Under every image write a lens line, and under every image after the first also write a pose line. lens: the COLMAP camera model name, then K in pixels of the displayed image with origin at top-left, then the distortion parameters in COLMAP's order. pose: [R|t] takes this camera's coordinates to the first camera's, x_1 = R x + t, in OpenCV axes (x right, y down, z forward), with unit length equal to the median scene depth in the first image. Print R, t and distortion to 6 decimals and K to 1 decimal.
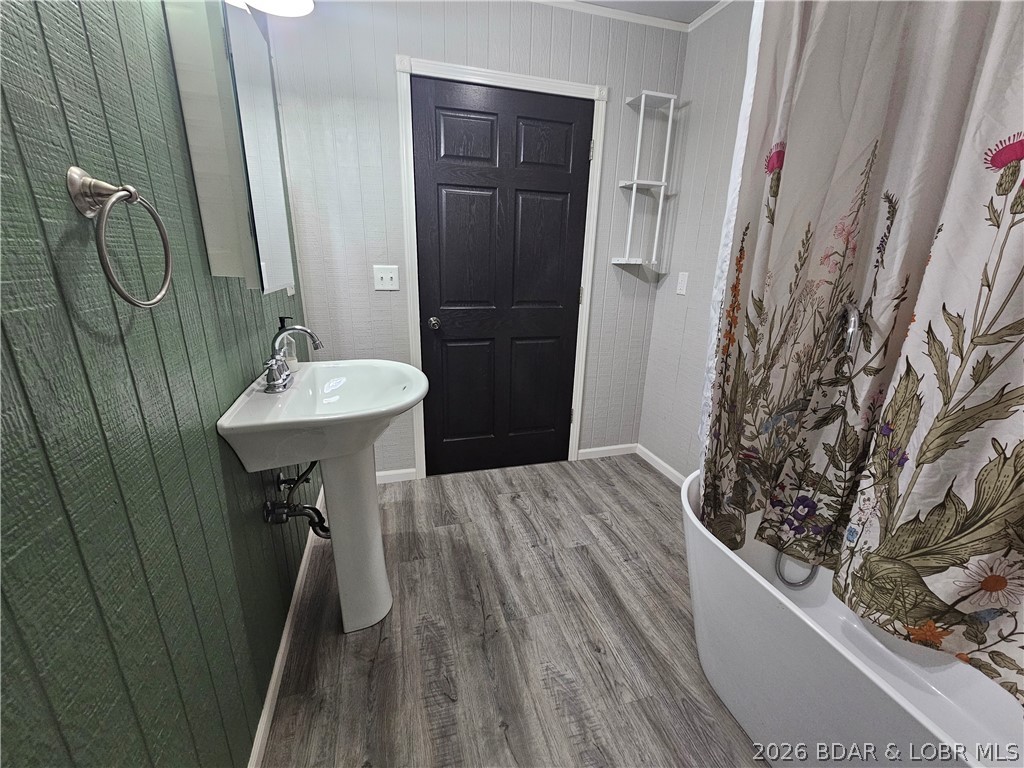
lens RADIAL K [[424.3, 0, 510.7], [0, 424.3, 391.7], [0, 0, 1]] dist [0.001755, -0.000077]
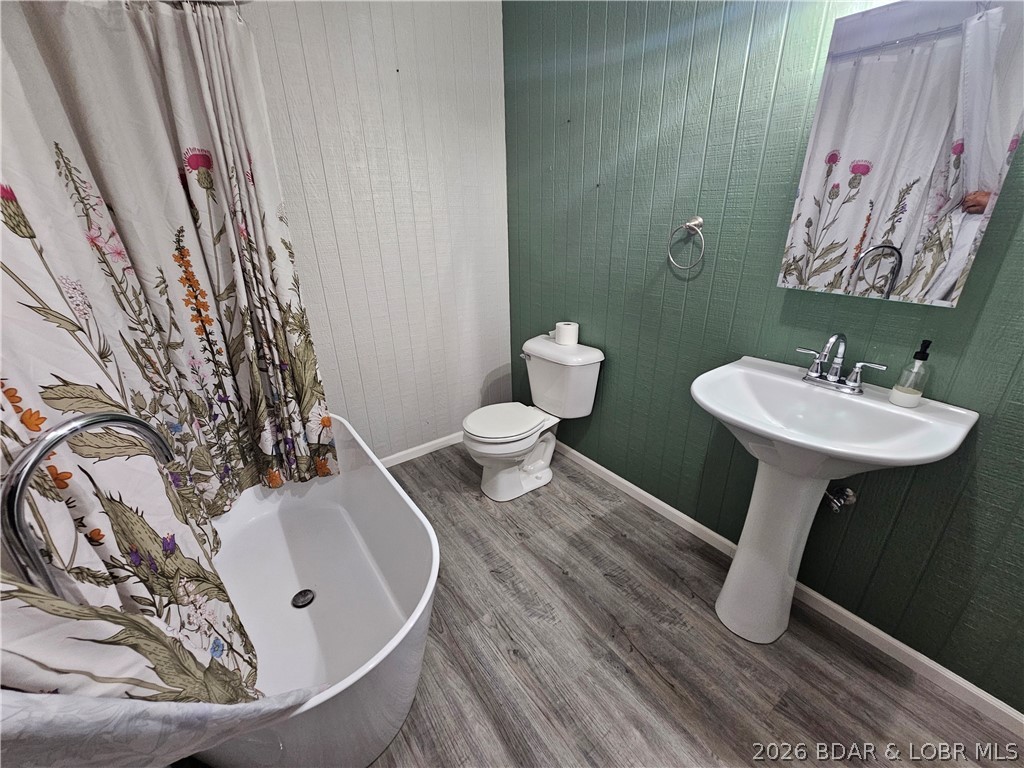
lens RADIAL K [[424.3, 0, 510.7], [0, 424.3, 391.7], [0, 0, 1]] dist [0.001755, -0.000077]
pose [[-0.942664, 0.133915, -0.305699, 0.425873], [-0.096323, 0.767823, 0.633379, -0.494943], [0.319542, 0.626509, -0.710900, 1.273396]]
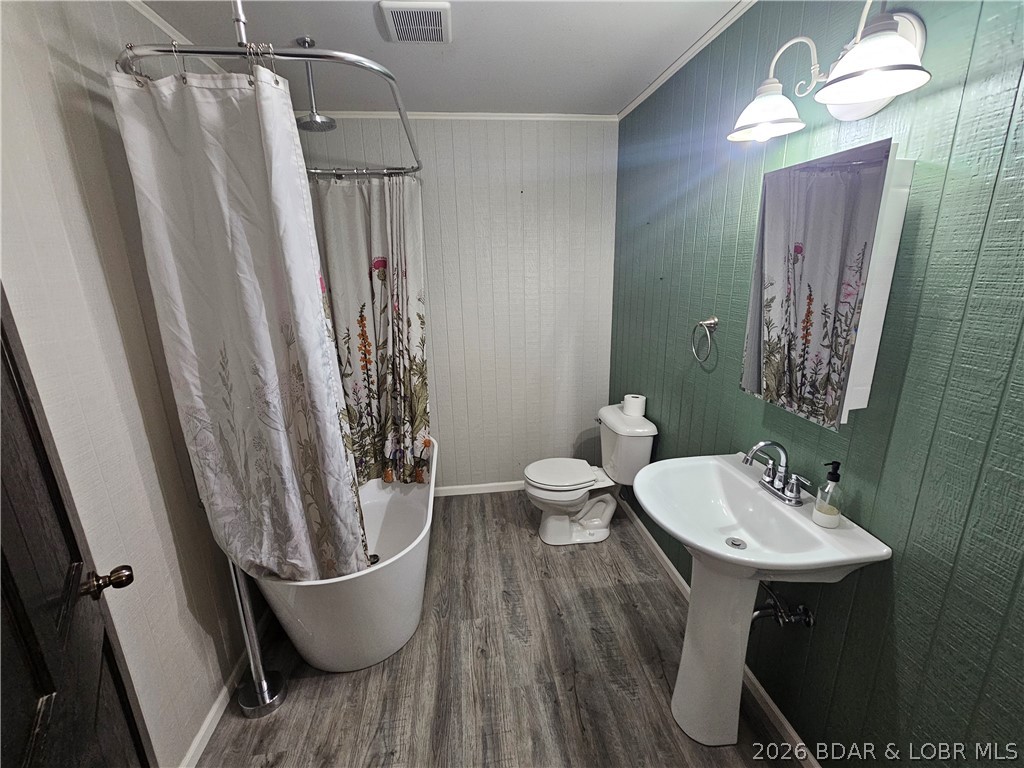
lens RADIAL K [[454.1, 0, 514.5], [0, 454.1, 396.8], [0, 0, 1]] dist [0.017920, -0.000164]
pose [[-0.988295, -0.043935, 0.146095, -0.049881], [0.045867, 0.827756, 0.559210, -0.738106], [-0.145500, 0.559365, -0.816052, 1.600756]]
